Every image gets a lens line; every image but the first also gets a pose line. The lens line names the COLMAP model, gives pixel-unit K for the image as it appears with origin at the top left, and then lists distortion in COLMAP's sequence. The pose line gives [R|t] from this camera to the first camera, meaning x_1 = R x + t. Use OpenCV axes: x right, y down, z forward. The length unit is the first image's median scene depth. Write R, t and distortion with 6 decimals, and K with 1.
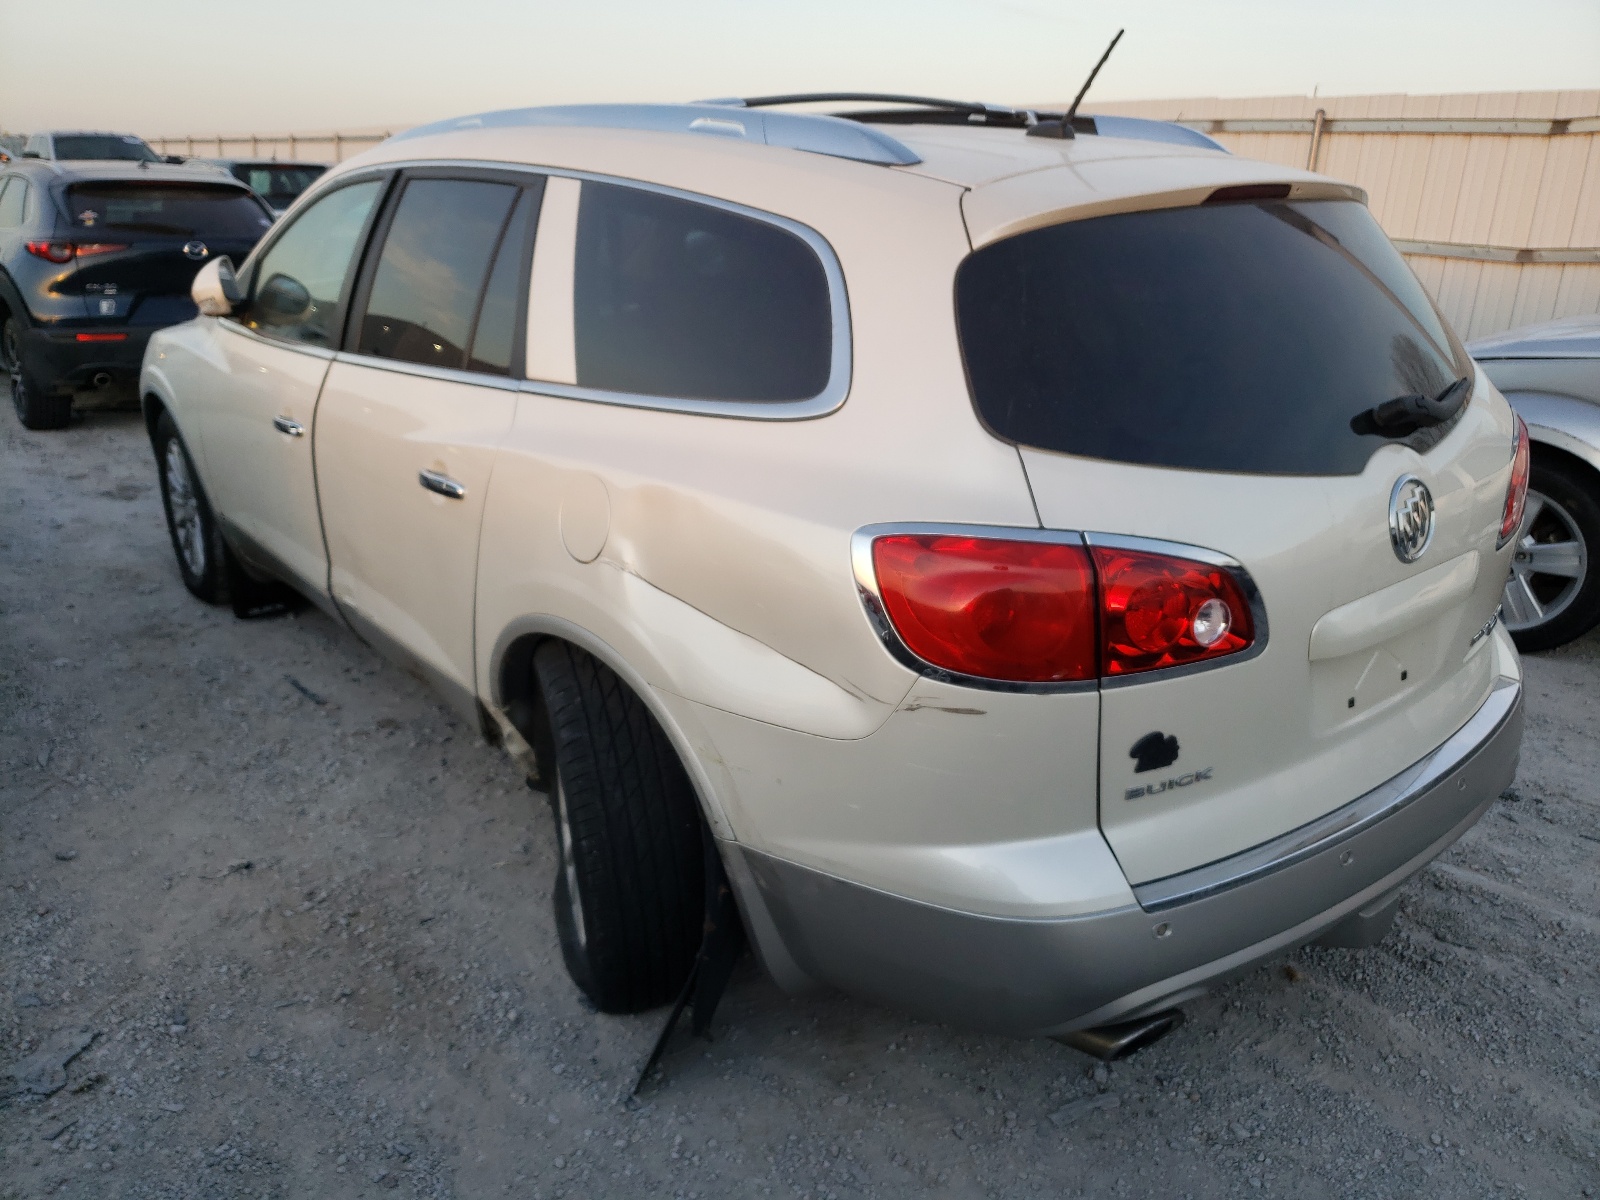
lens RADIAL K [[1204.8, 0, 802.9], [0, 1204.8, 593.1], [0, 0, 1]] dist [-0.001047, 0.011731]
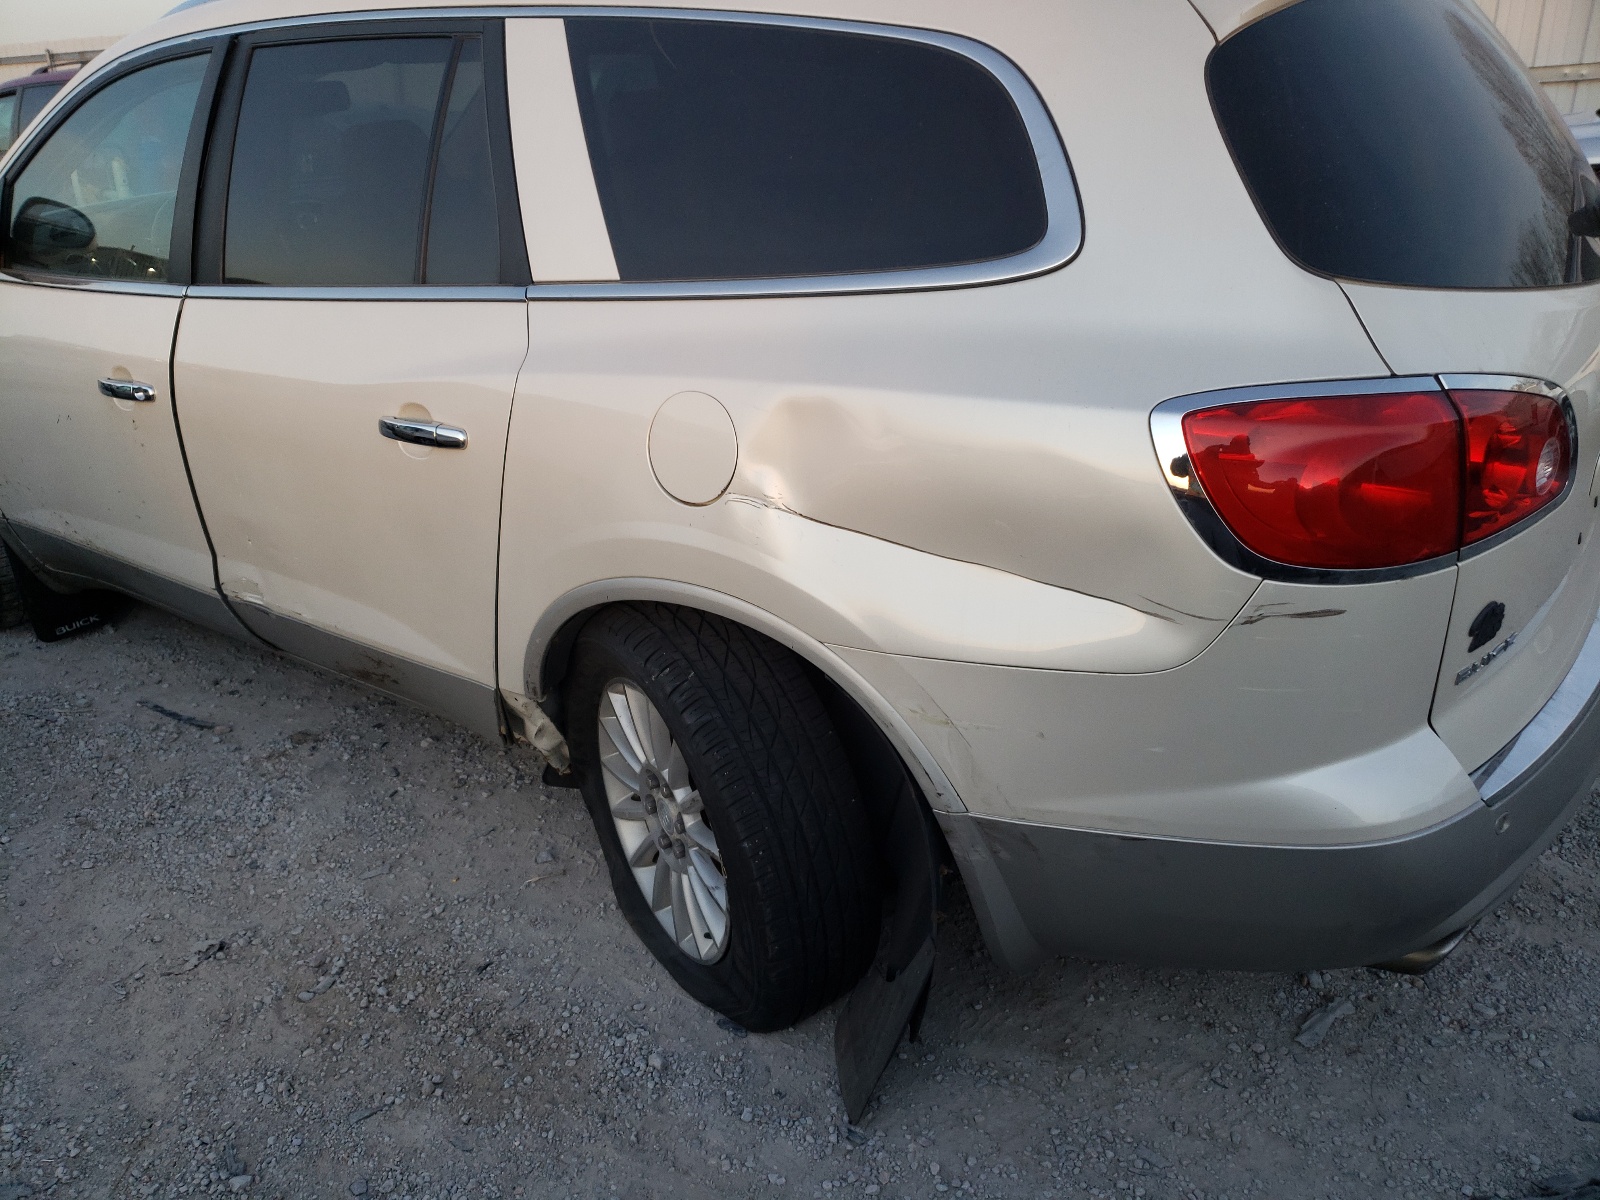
lens RADIAL K [[1214.5, 0, 799.9], [0, 1214.5, 603.6], [0, 0, 1]] dist [0.015567, 0.002202]
pose [[0.968742, -0.154034, 0.194454, -0.257111], [0.137531, 0.985856, 0.095773, -0.025419], [-0.206456, -0.066036, 0.976225, 0.183631]]
